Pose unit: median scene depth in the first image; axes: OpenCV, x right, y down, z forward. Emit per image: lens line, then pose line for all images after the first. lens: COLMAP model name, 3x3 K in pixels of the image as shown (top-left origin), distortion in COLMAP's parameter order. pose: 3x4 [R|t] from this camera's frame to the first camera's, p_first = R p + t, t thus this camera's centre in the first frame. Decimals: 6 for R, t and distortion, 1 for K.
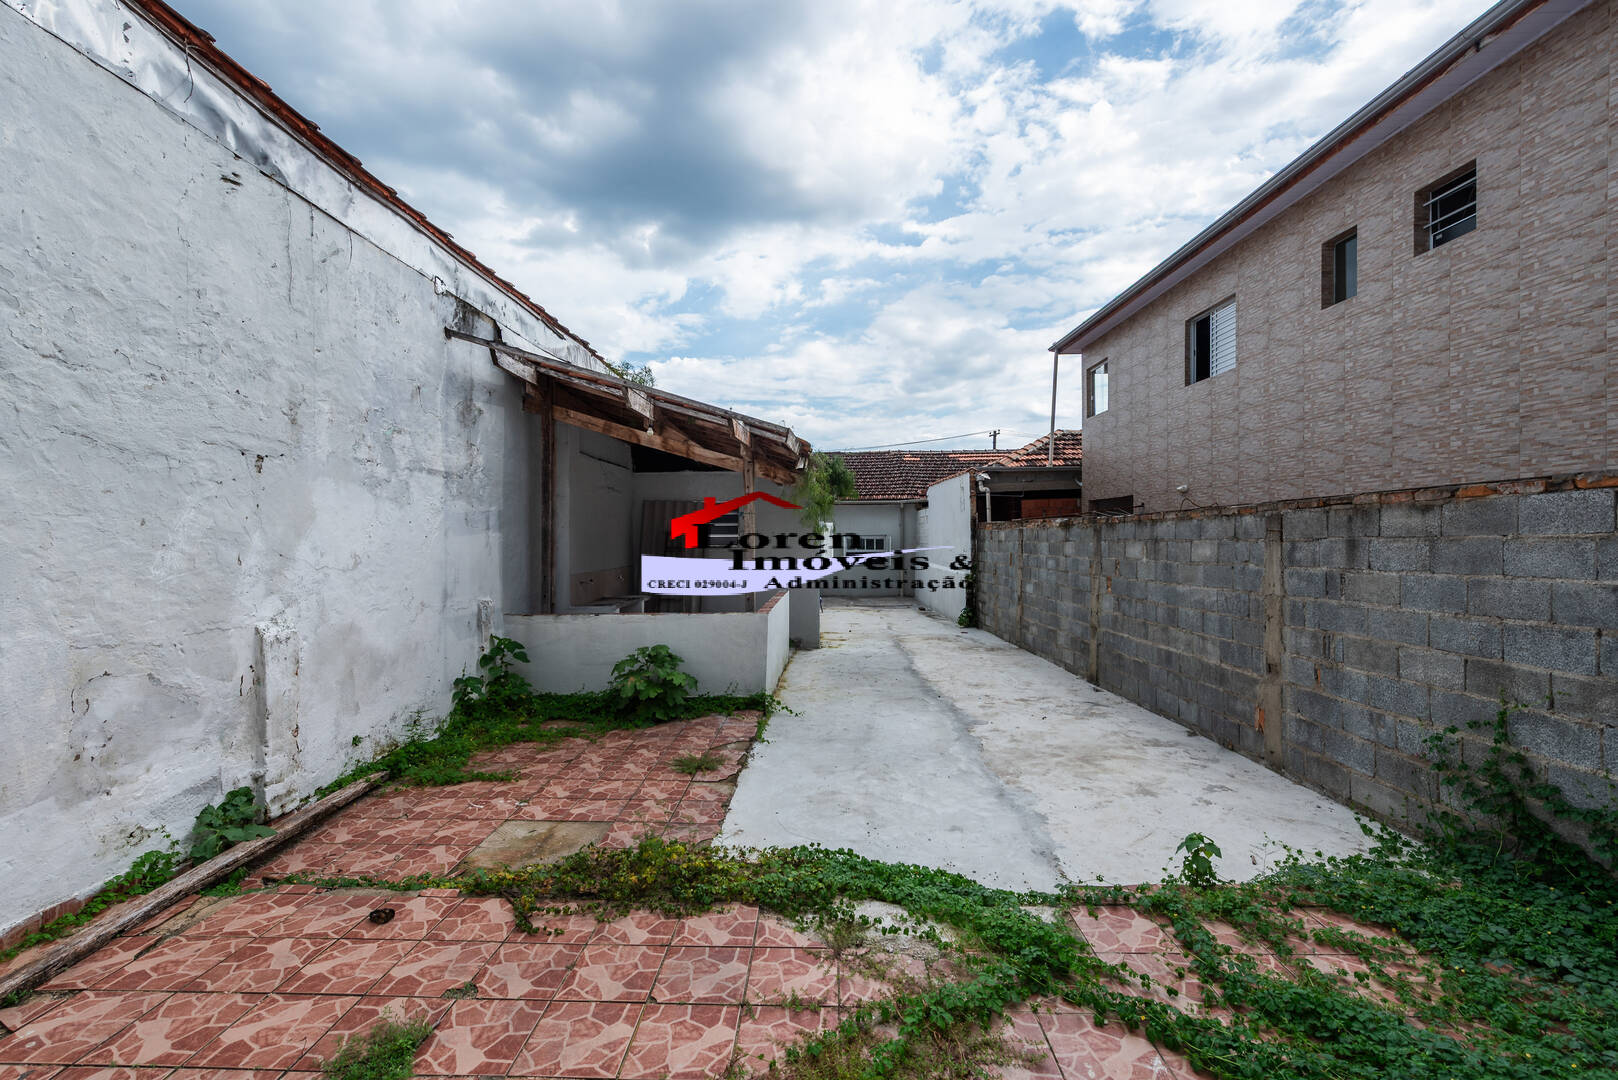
lens RADIAL K [[677.2, 0, 806.2], [0, 677.2, 532.1], [0, 0, 1]] dist [0.017493, -0.005316]
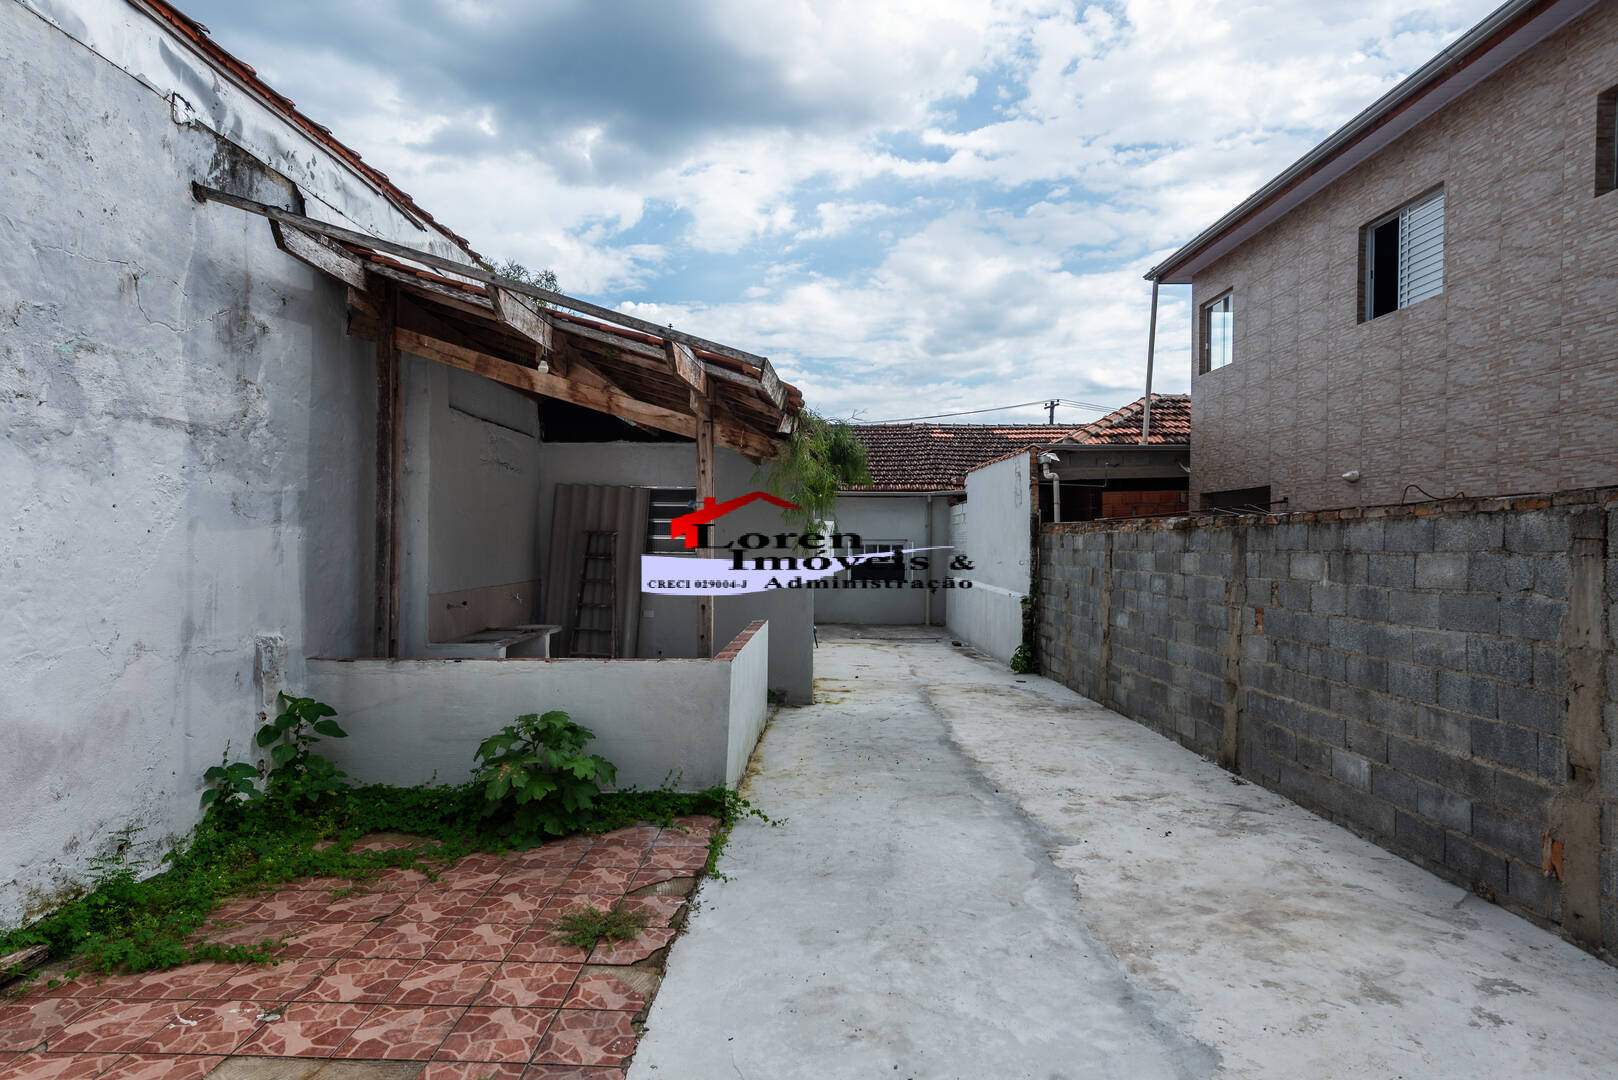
lens RADIAL K [[883.1, 0, 810.8], [0, 883.1, 540.2], [0, 0, 1]] dist [0.016655, -0.005145]
pose [[0.999782, 0.012504, 0.016713, 0.003630], [-0.012611, 0.999901, 0.006294, 0.002180], [-0.016632, -0.006503, 0.999841, 0.220289]]
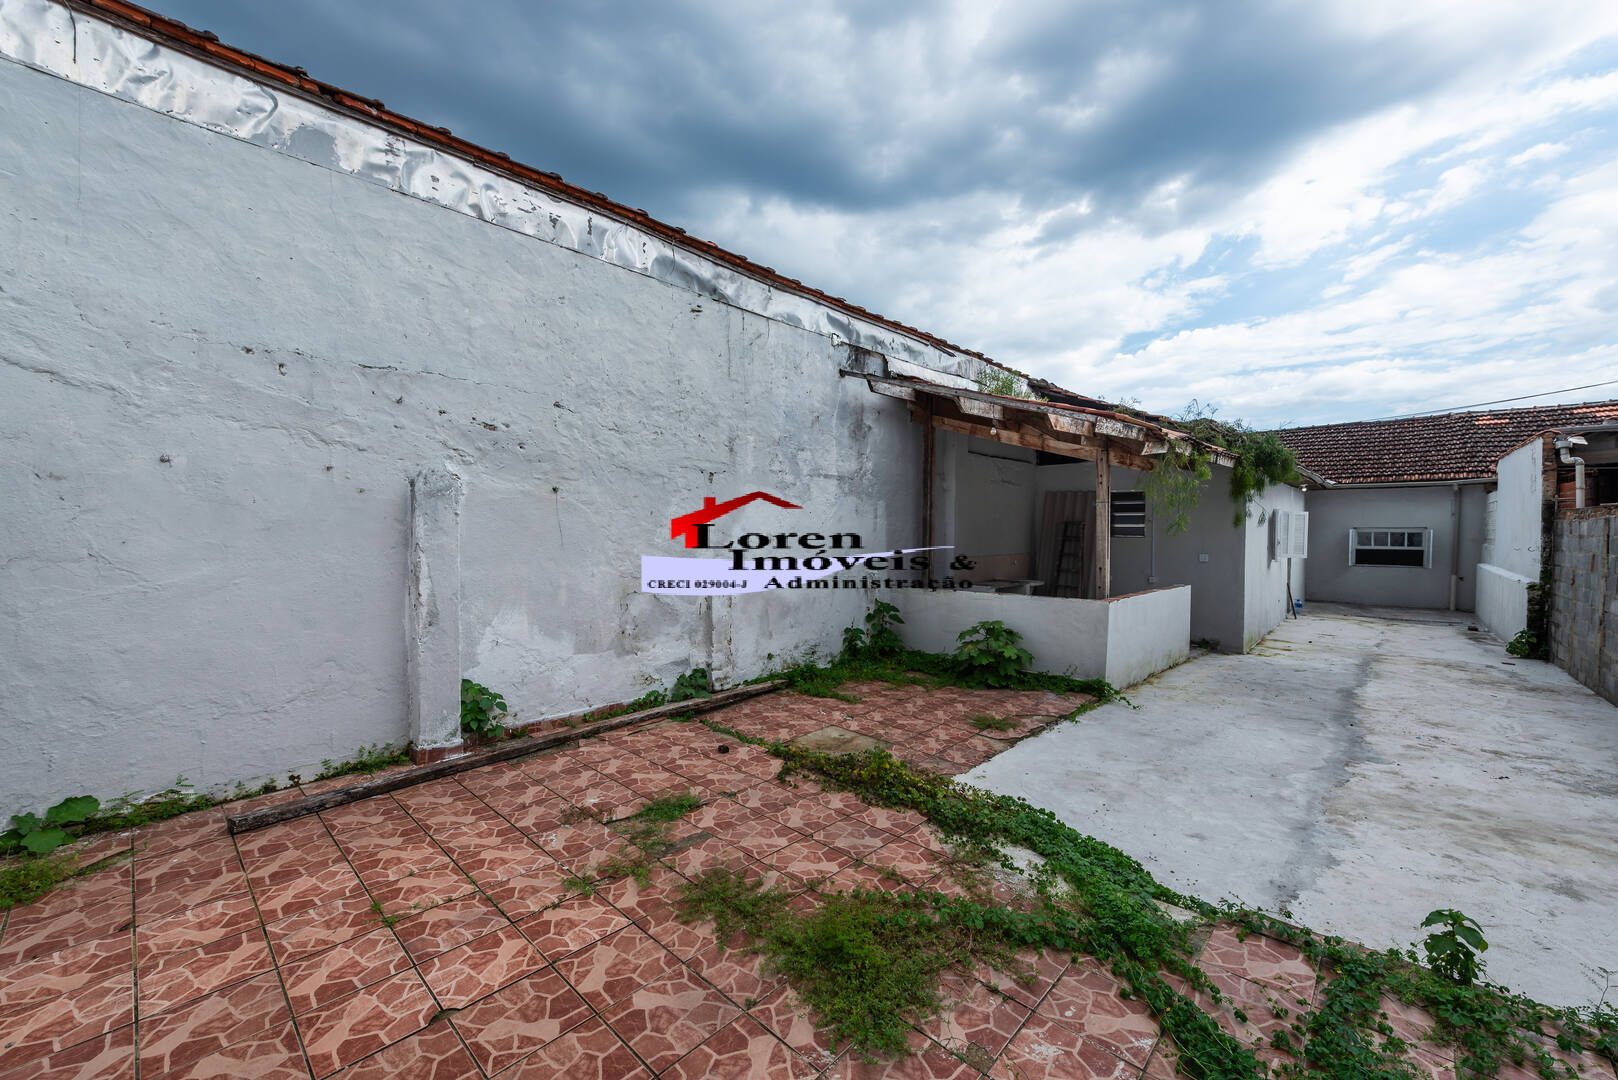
lens RADIAL K [[642.9, 0, 799.9], [0, 642.9, 540.4], [0, 0, 1]] dist [0.017779, -0.005239]
pose [[0.742996, 0.022110, -0.668931, 0.295671], [-0.004136, 0.999587, 0.028445, 0.005108], [0.669283, -0.018368, 0.742780, -0.014598]]
